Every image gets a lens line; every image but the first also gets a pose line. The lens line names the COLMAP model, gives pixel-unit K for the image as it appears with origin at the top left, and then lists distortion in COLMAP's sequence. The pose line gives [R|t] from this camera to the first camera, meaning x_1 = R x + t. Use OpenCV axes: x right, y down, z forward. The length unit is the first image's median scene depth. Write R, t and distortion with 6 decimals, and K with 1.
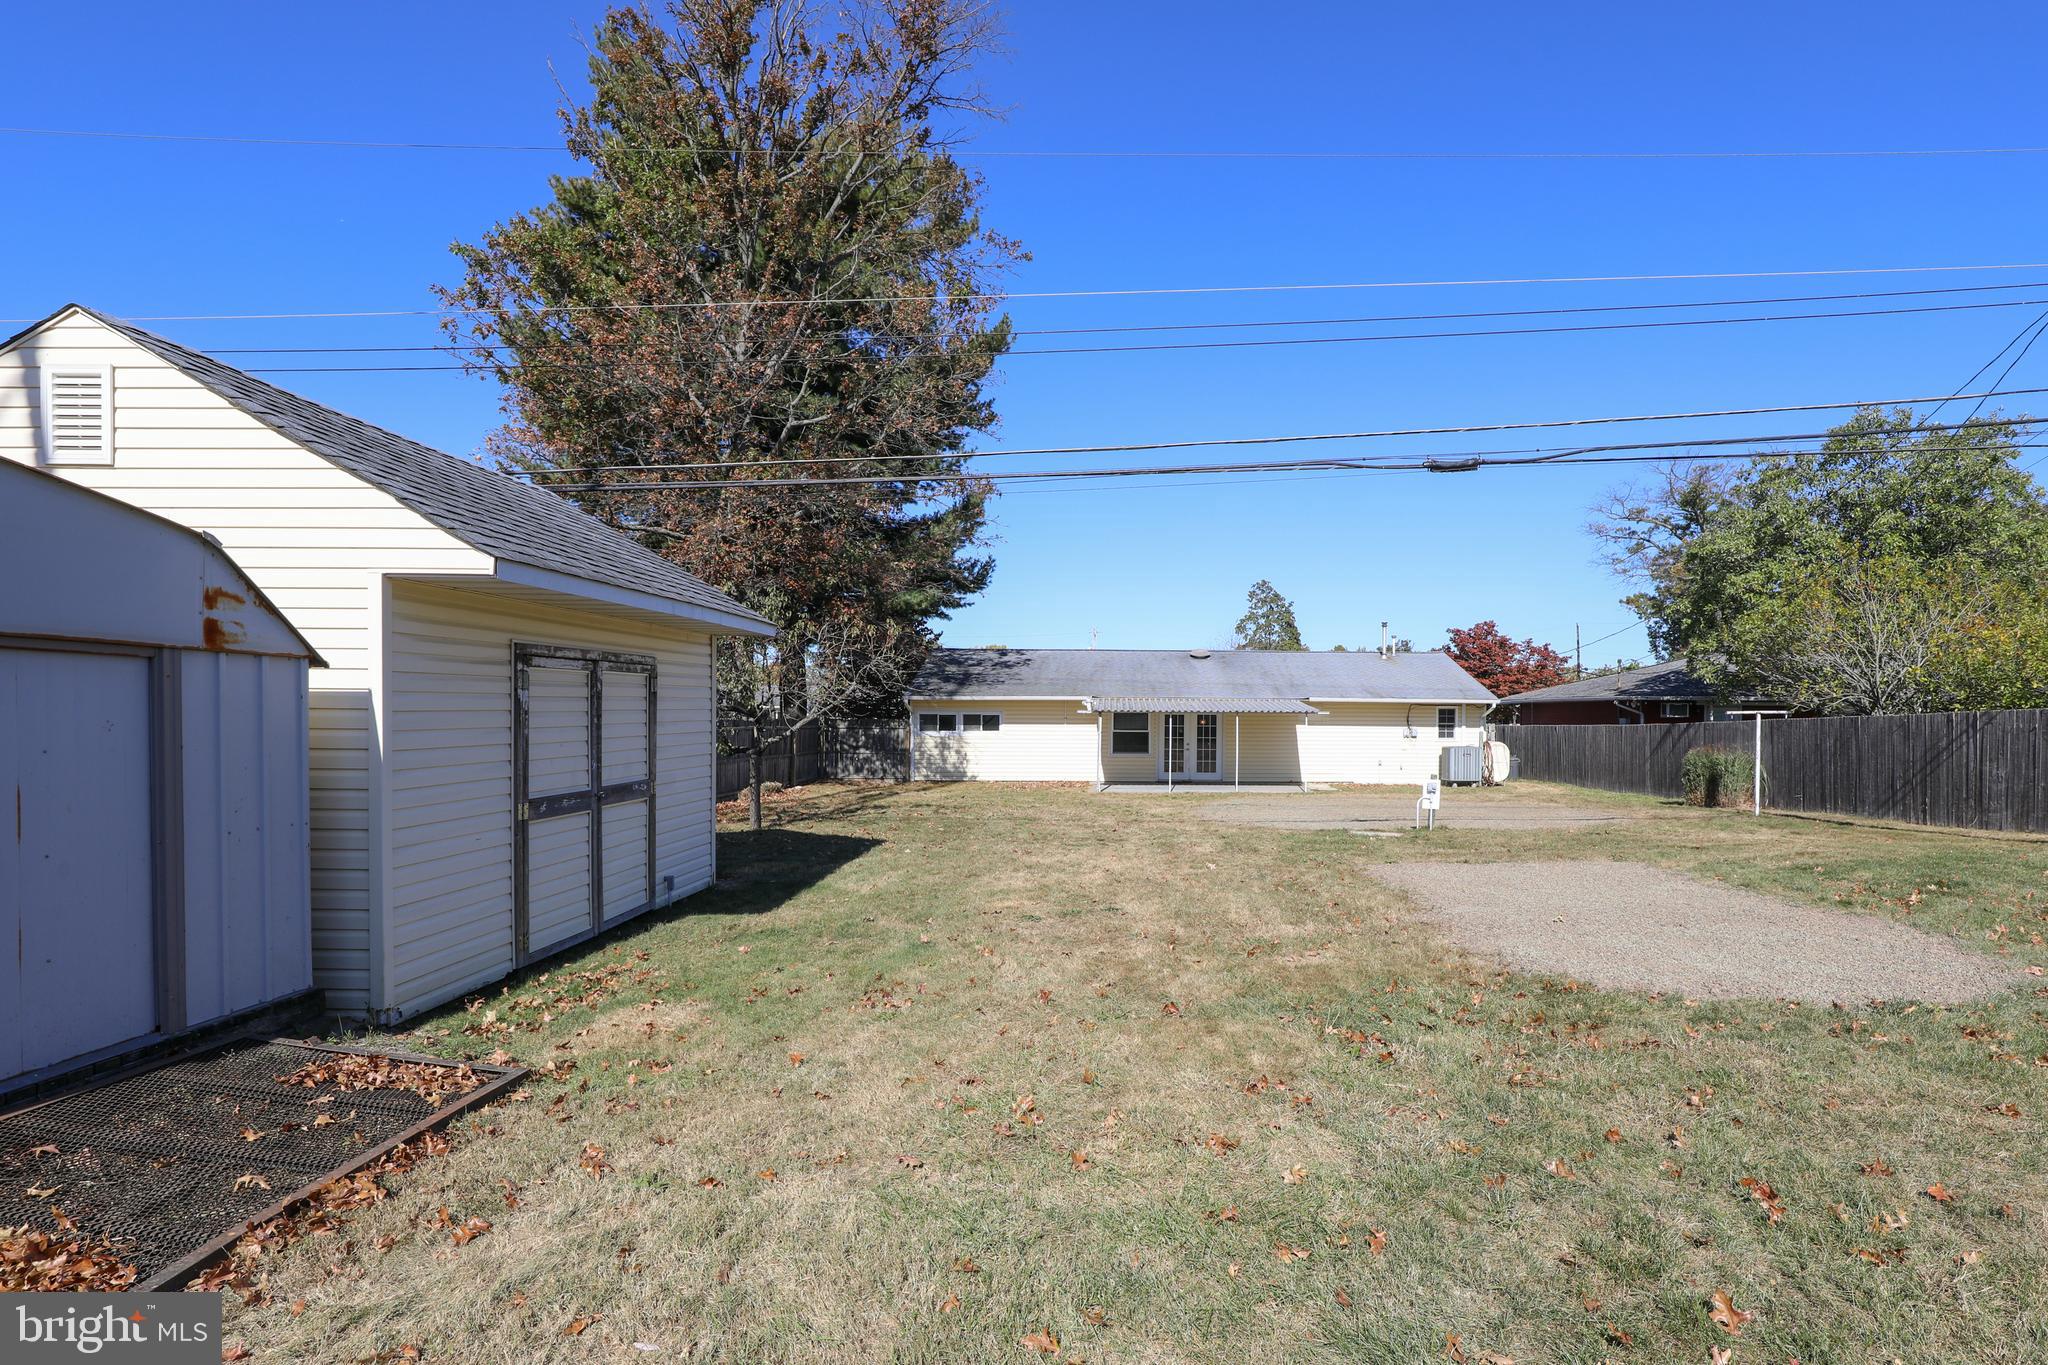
lens RADIAL K [[1026.7, 0, 1119.9], [0, 1026.7, 721.3], [0, 0, 1]] dist [-0.000338, -0.000106]
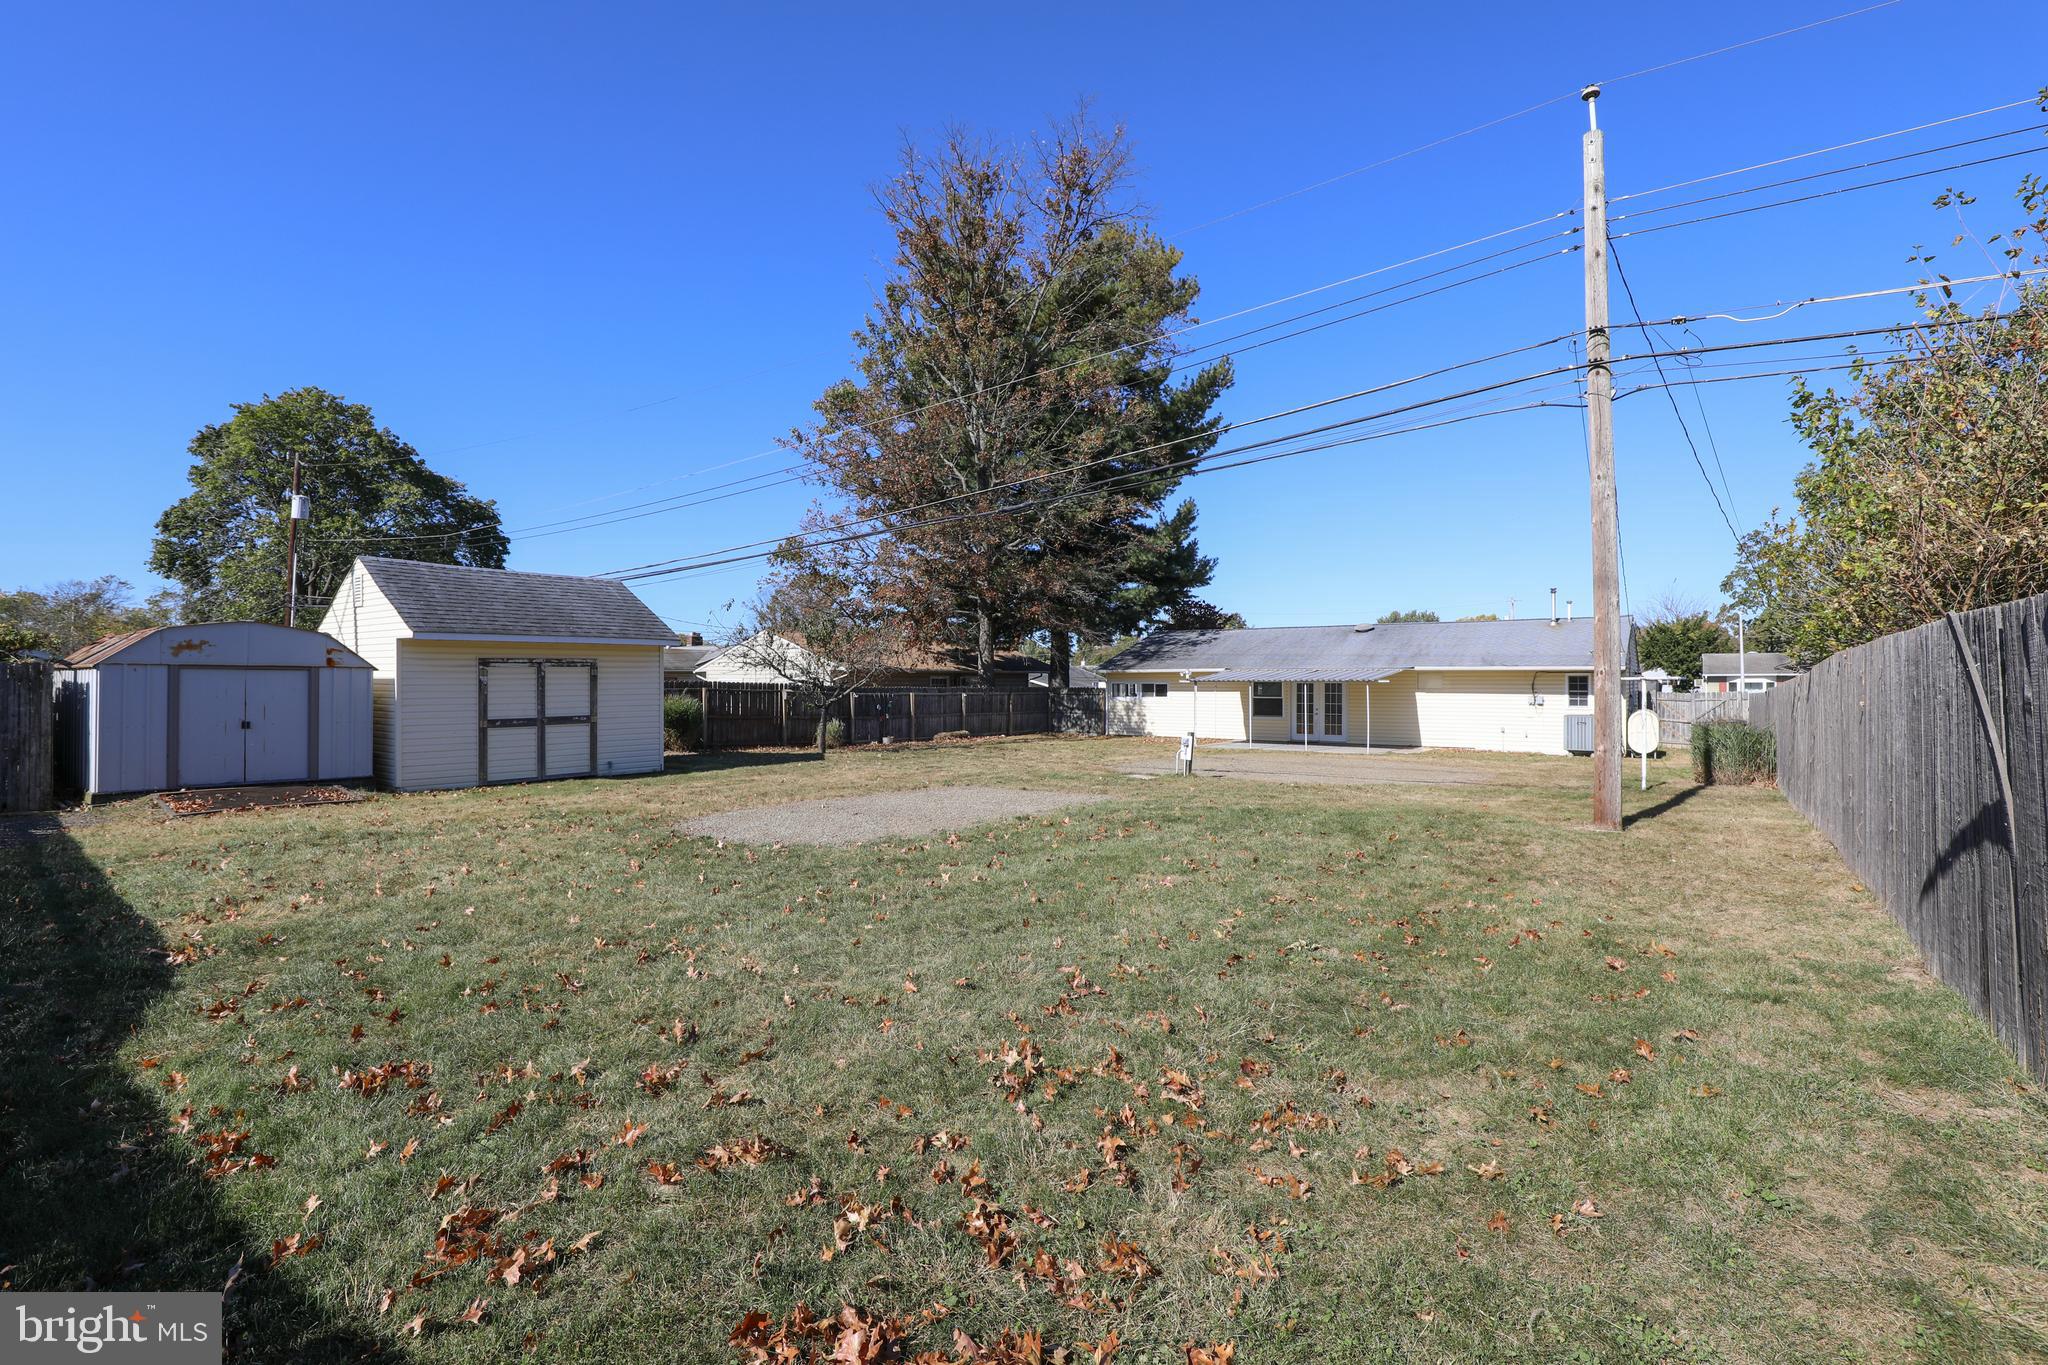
lens RADIAL K [[916.2, 0, 1024.0], [0, 916.2, 682.5], [0, 0, 1]] dist [-0.015203, -0.000047]
pose [[0.804575, -0.005223, -0.593828, 0.405927], [0.000425, 0.999966, -0.008219, 0.000855], [0.593851, 0.006360, 0.804550, -0.004263]]
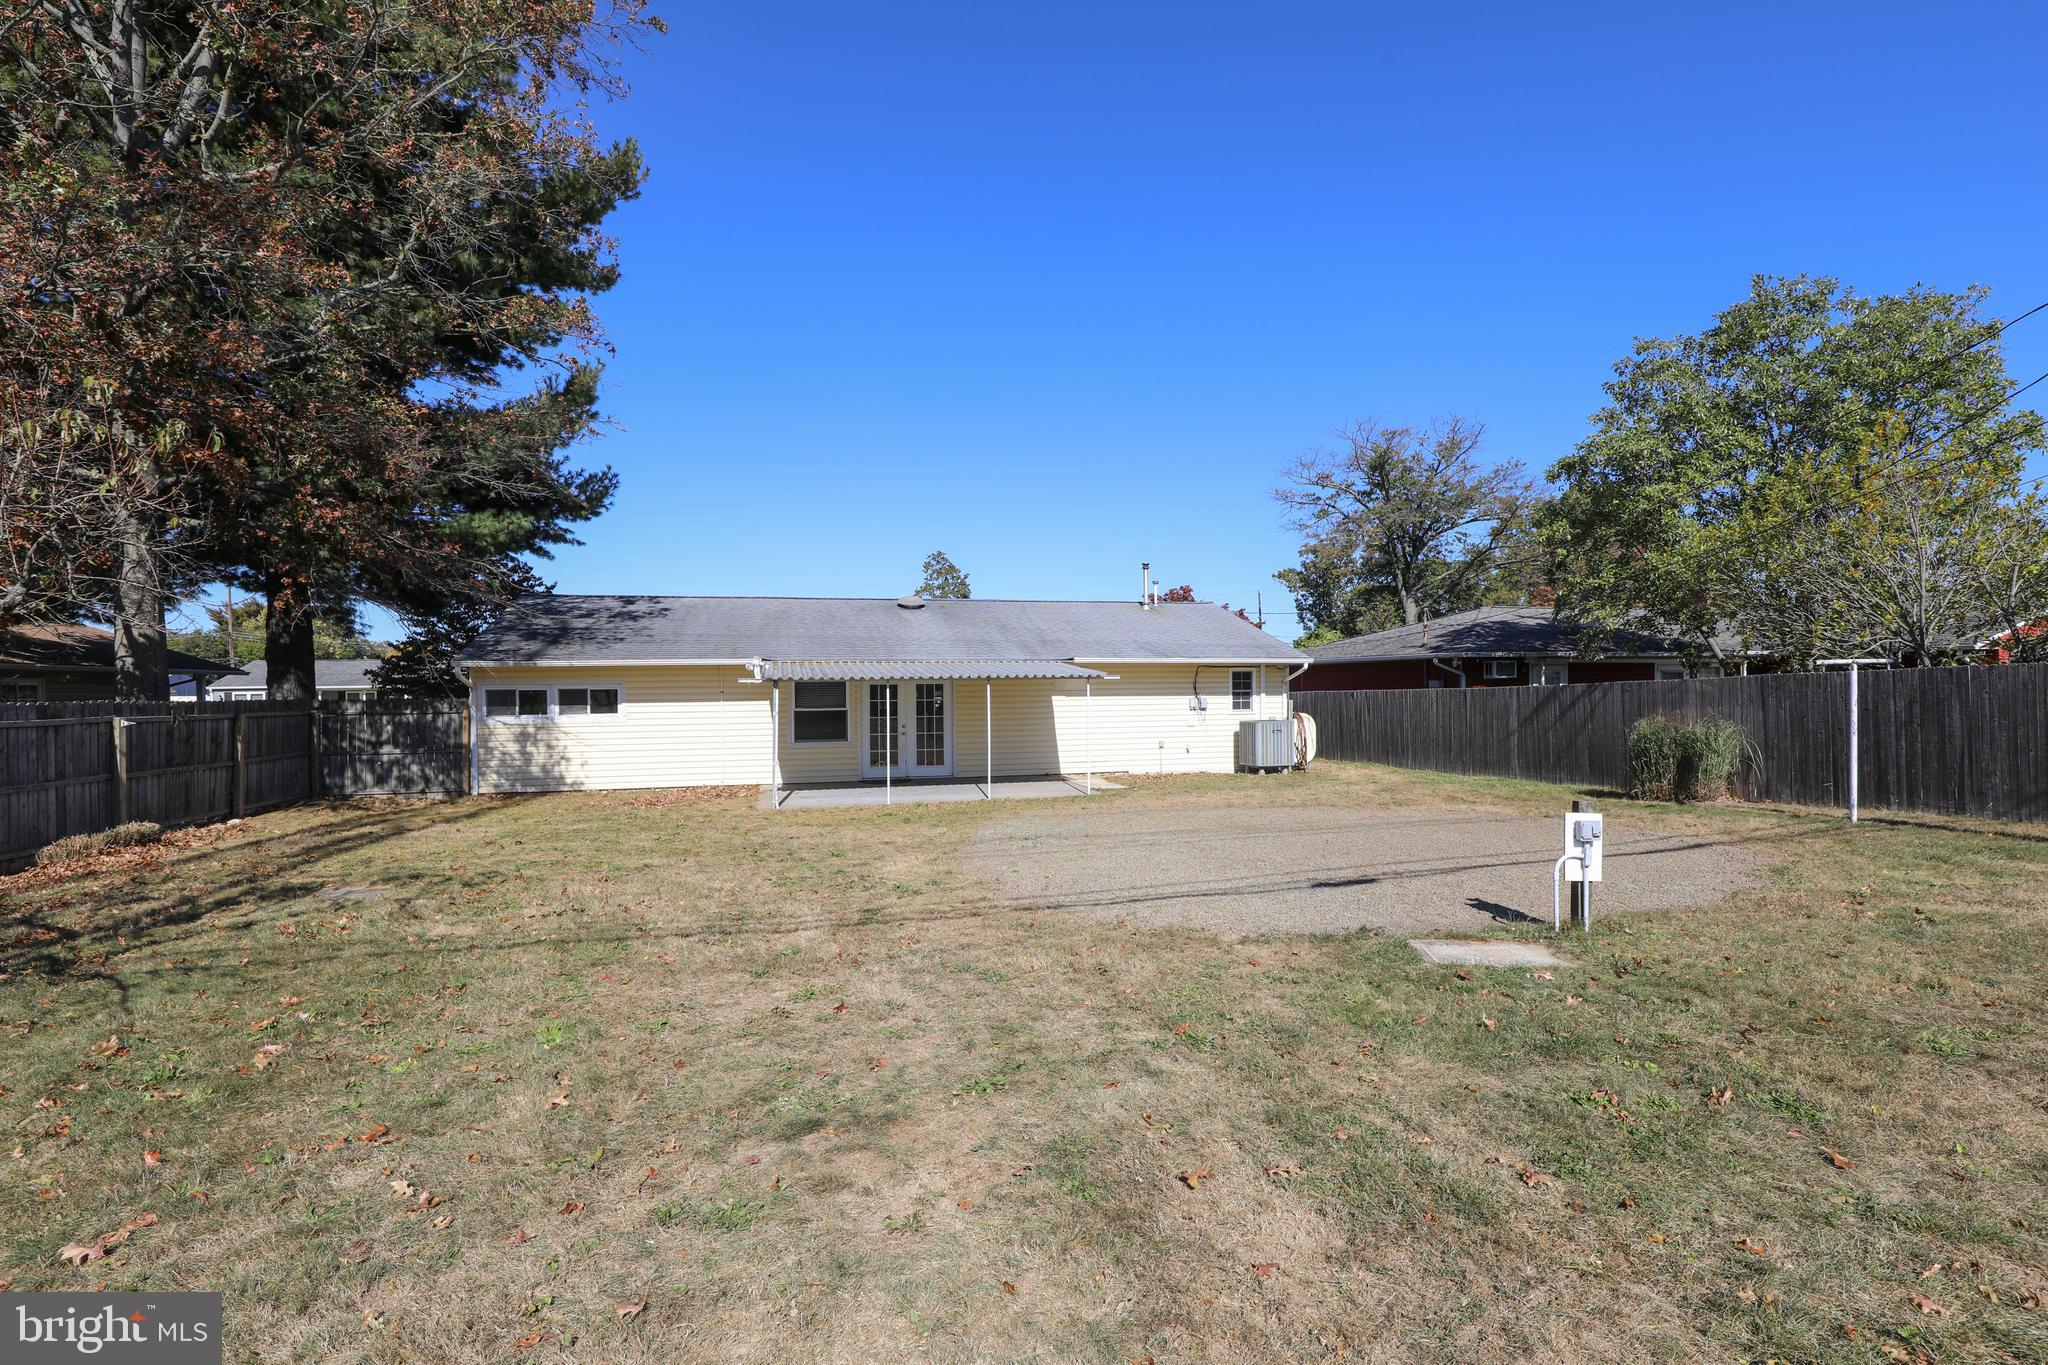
lens RADIAL K [[970.2, 0, 1024.0], [0, 970.2, 682.5], [0, 0, 1]] dist [-0.020155, -0.000439]
pose [[0.971500, -0.015031, 0.236564, -0.010246], [0.018096, 0.999778, -0.010792, 0.001065], [-0.236349, 0.014765, 0.971556, 0.335028]]
